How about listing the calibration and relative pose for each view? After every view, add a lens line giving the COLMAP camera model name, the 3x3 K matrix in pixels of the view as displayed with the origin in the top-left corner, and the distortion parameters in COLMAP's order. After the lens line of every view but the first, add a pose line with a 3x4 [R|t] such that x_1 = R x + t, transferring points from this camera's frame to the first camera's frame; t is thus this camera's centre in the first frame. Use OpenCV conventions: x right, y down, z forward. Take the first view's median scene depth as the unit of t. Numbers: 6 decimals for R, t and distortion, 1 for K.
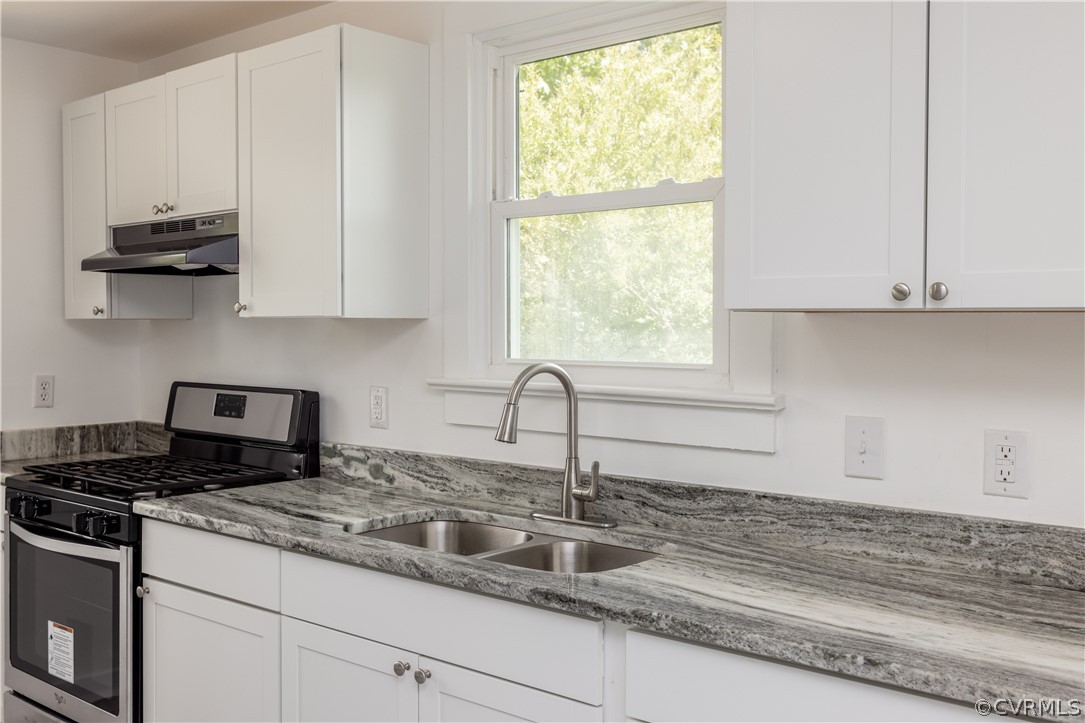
lens RADIAL K [[1073.2, 0, 521.4], [0, 1073.2, 340.3], [0, 0, 1]] dist [-0.000263, 0.000000]
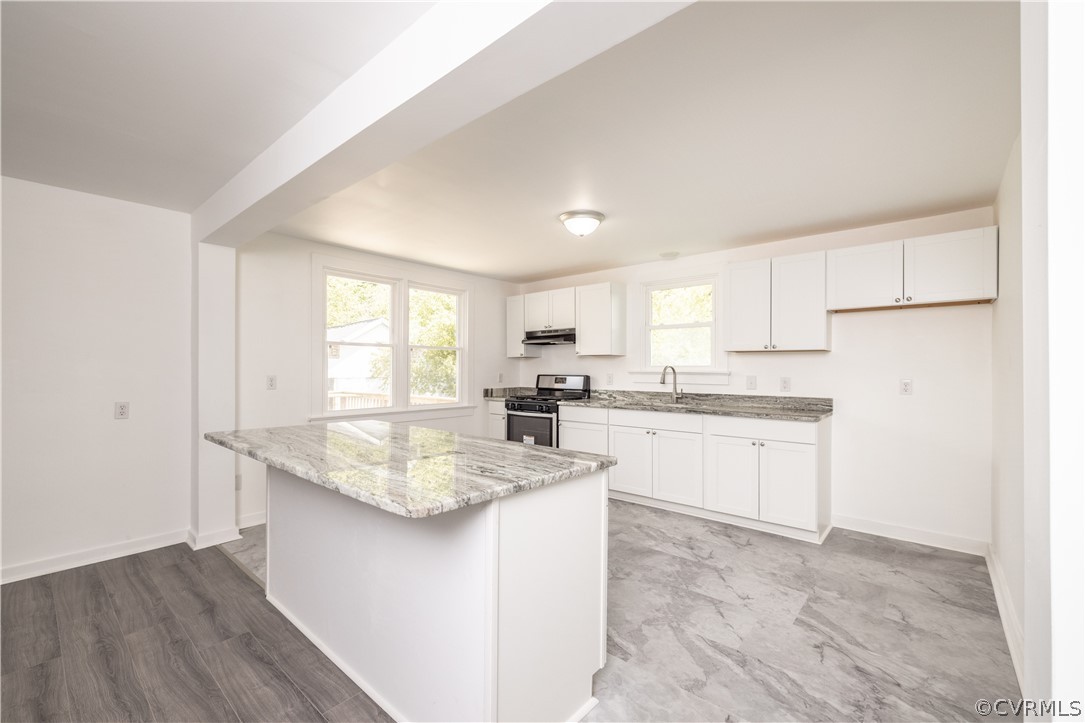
lens RADIAL K [[452.4, 0, 536.9], [0, 452.4, 369.9], [0, 0, 1]] dist [-0.001545, -0.000794]
pose [[0.999998, -0.001631, 0.001023, -0.432622], [0.001641, 0.999949, -0.009918, 0.049556], [-0.001006, 0.009920, 0.999950, -0.661580]]
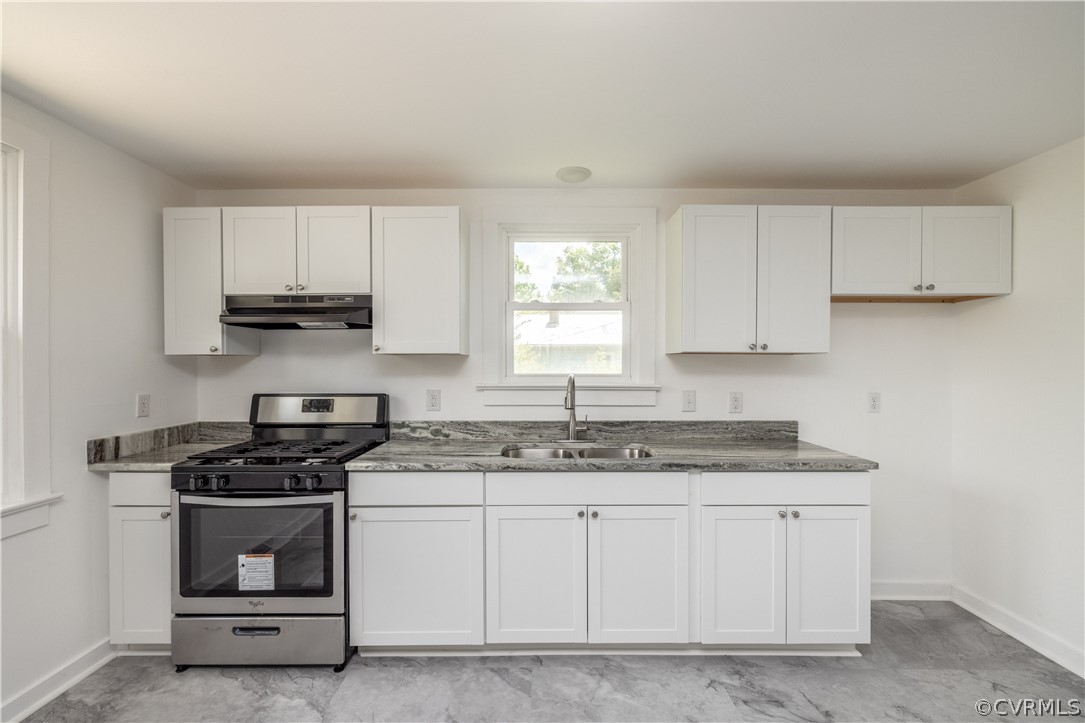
lens RADIAL K [[452.4, 0, 539.1], [0, 452.4, 365.1], [0, 0, 1]] dist [-0.001545, -0.000794]
pose [[0.752660, -0.005744, 0.658385, -0.589724], [0.011635, 0.999922, -0.004577, 0.004166], [-0.658307, 0.011105, 0.752668, 0.269124]]
